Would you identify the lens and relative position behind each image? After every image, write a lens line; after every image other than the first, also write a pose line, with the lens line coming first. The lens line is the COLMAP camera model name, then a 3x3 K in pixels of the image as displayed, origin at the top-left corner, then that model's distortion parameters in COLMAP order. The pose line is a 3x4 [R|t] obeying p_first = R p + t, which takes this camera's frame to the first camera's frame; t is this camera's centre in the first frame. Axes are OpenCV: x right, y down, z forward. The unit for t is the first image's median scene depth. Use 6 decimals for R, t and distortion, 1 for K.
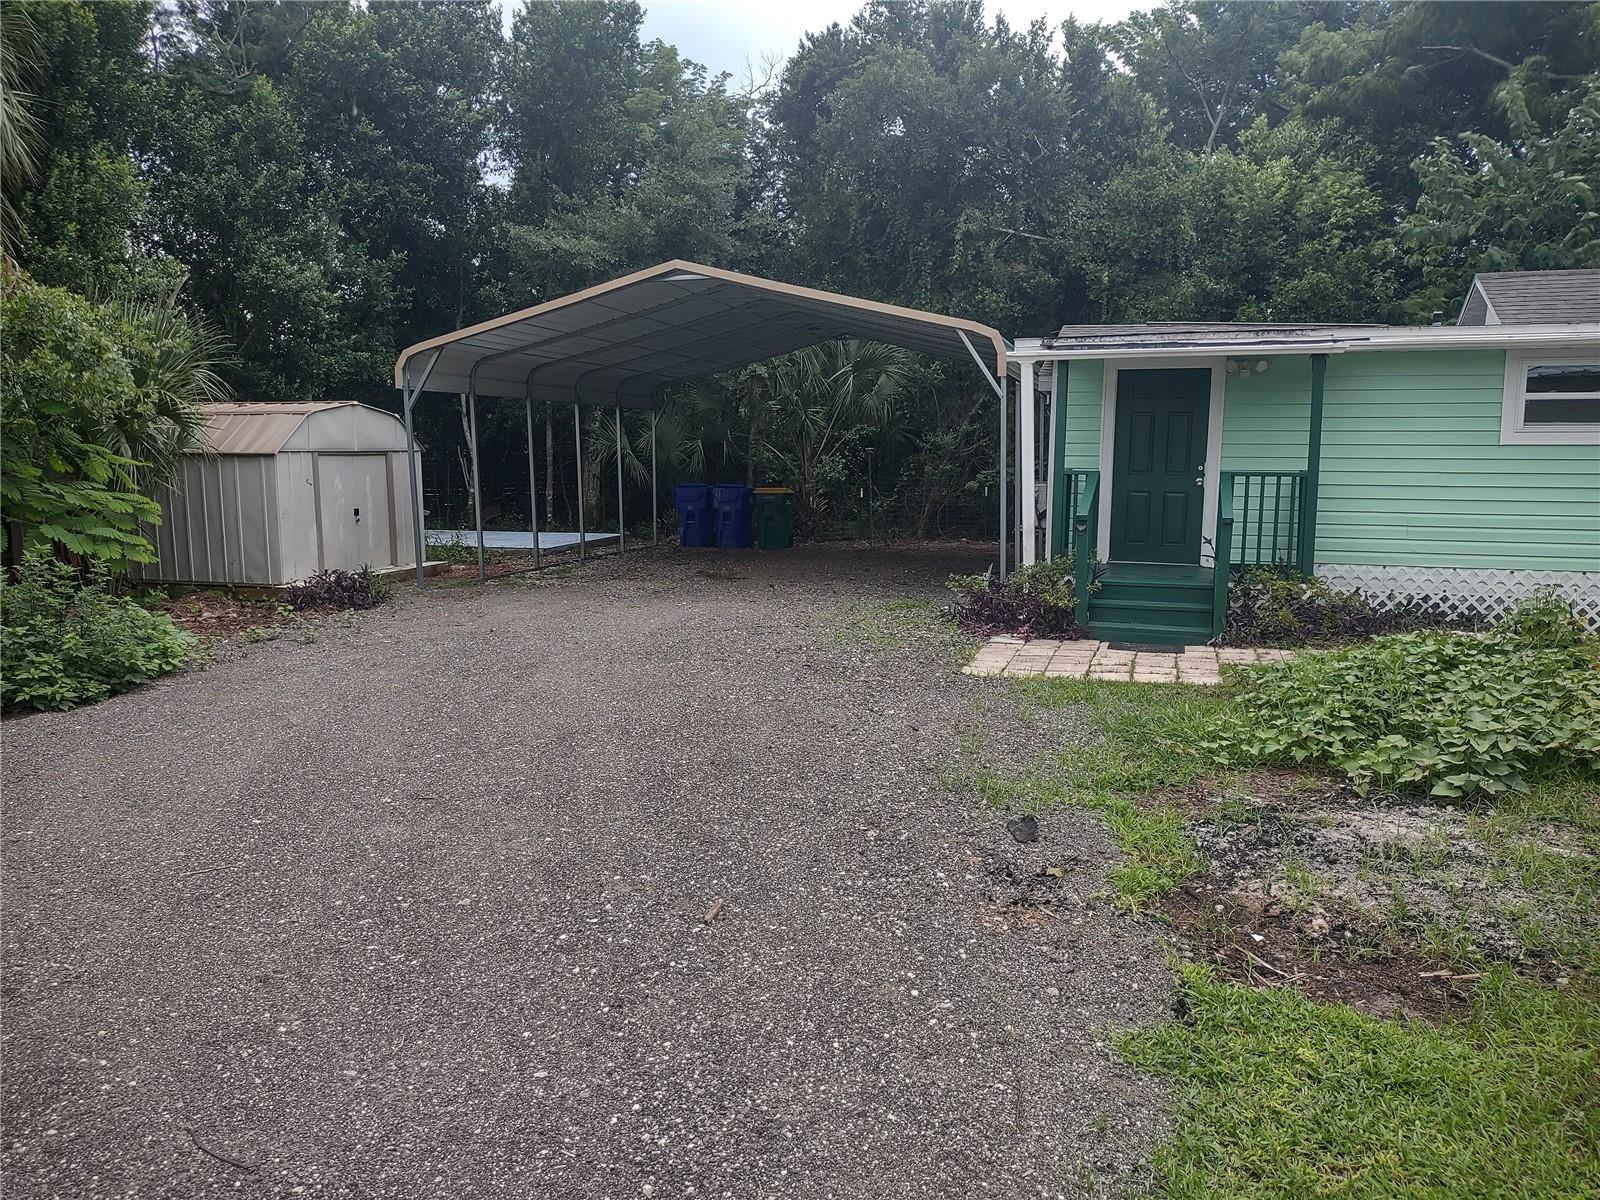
lens RADIAL K [[1227.7, 0, 800.0], [0, 1227.7, 600.0], [0, 0, 1]] dist [0.024381, -0.007750]
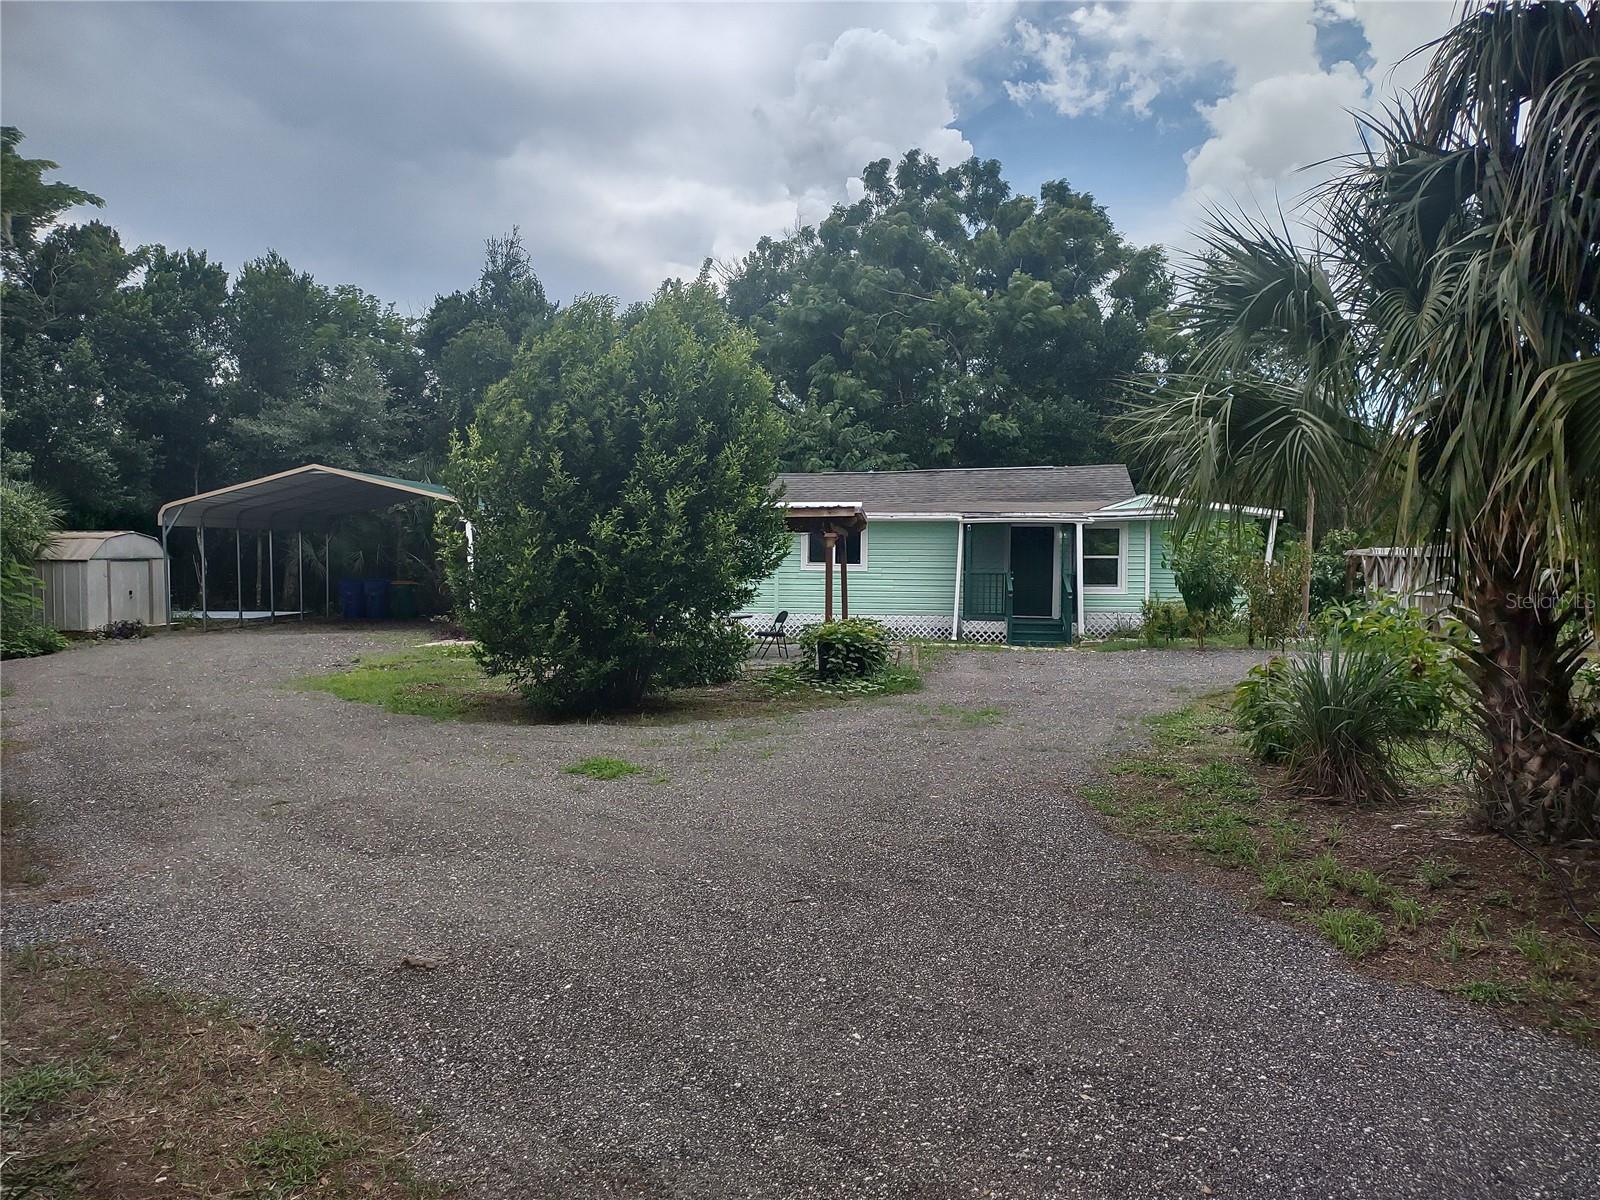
lens RADIAL K [[1227.7, 0, 800.0], [0, 1227.7, 600.0], [0, 0, 1]] dist [0.024381, -0.007750]
pose [[0.982993, -0.001559, 0.183637, 0.262197], [0.017180, 0.996359, -0.083504, 0.104767], [-0.182839, 0.085239, 0.979441, -0.922375]]
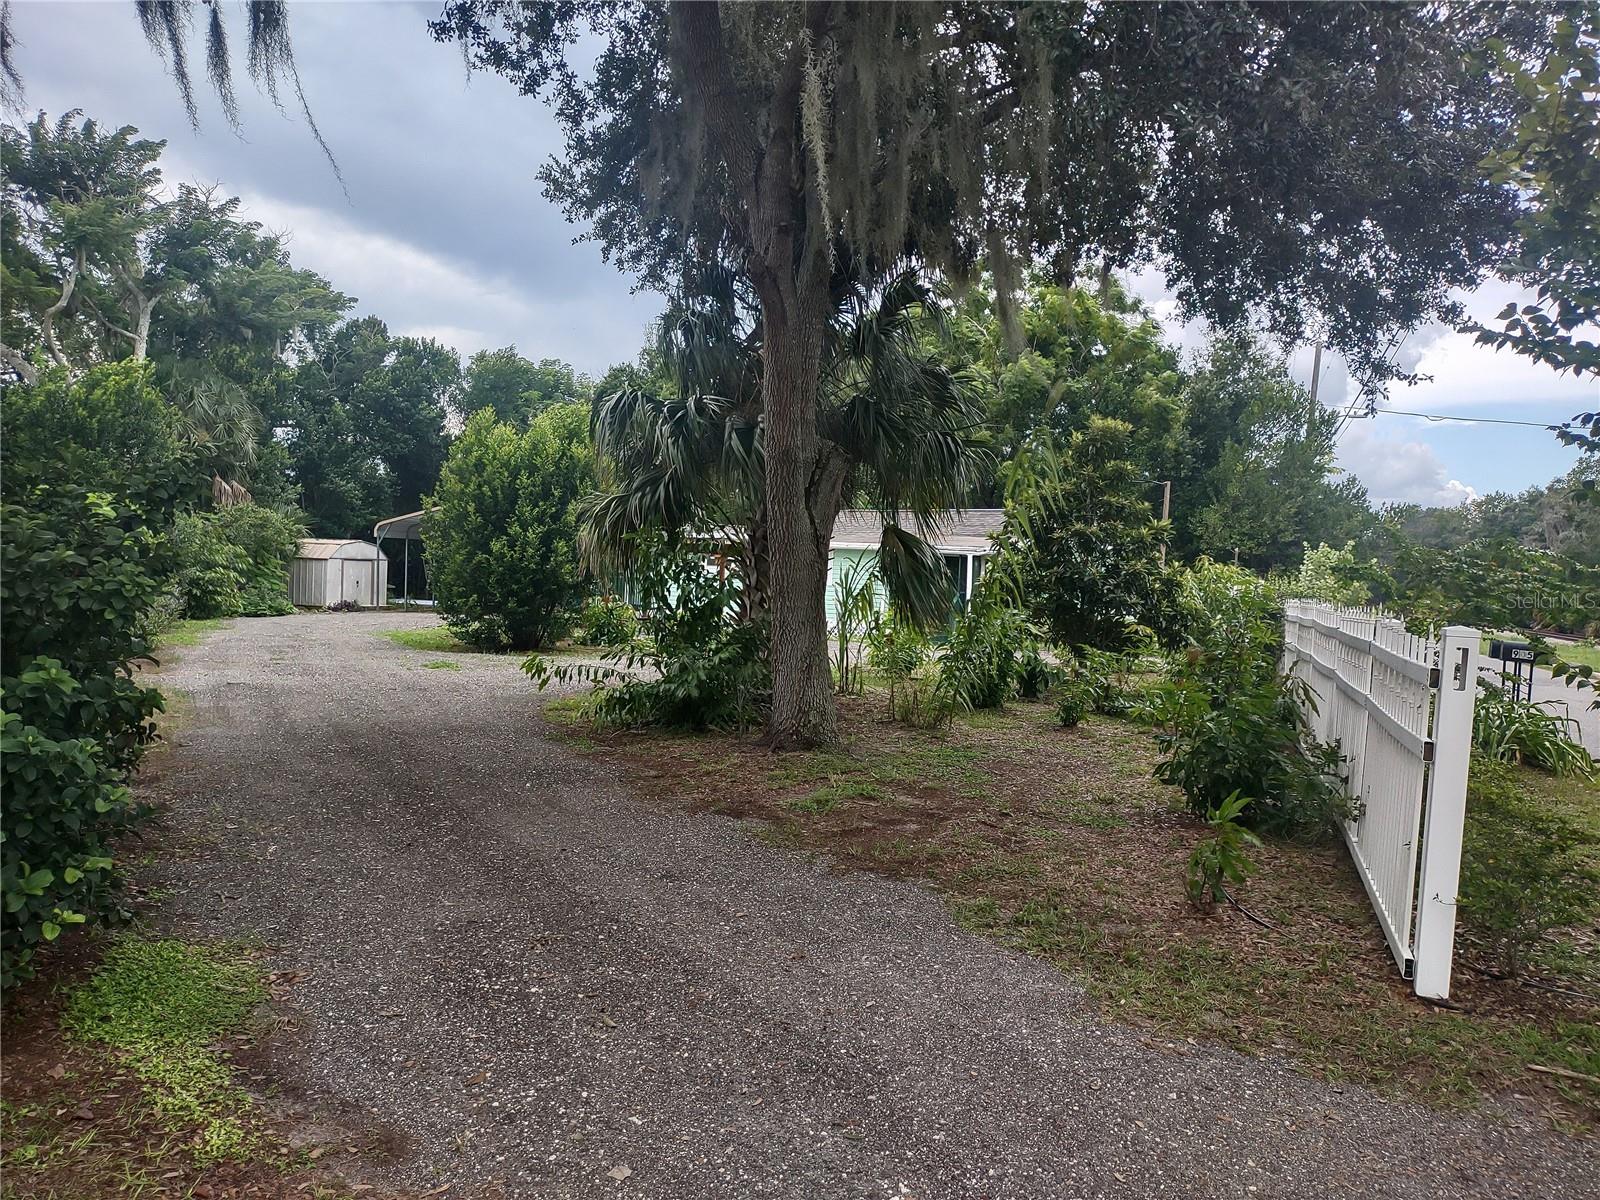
lens RADIAL K [[1170.9, 0, 800.0], [0, 1170.9, 600.0], [0, 0, 1]] dist [0.030635, -0.000706]
pose [[0.998224, 0.050650, -0.031368, 0.639622], [-0.053611, 0.993323, -0.102157, 0.165840], [0.025984, 0.103657, 0.994274, -1.411716]]
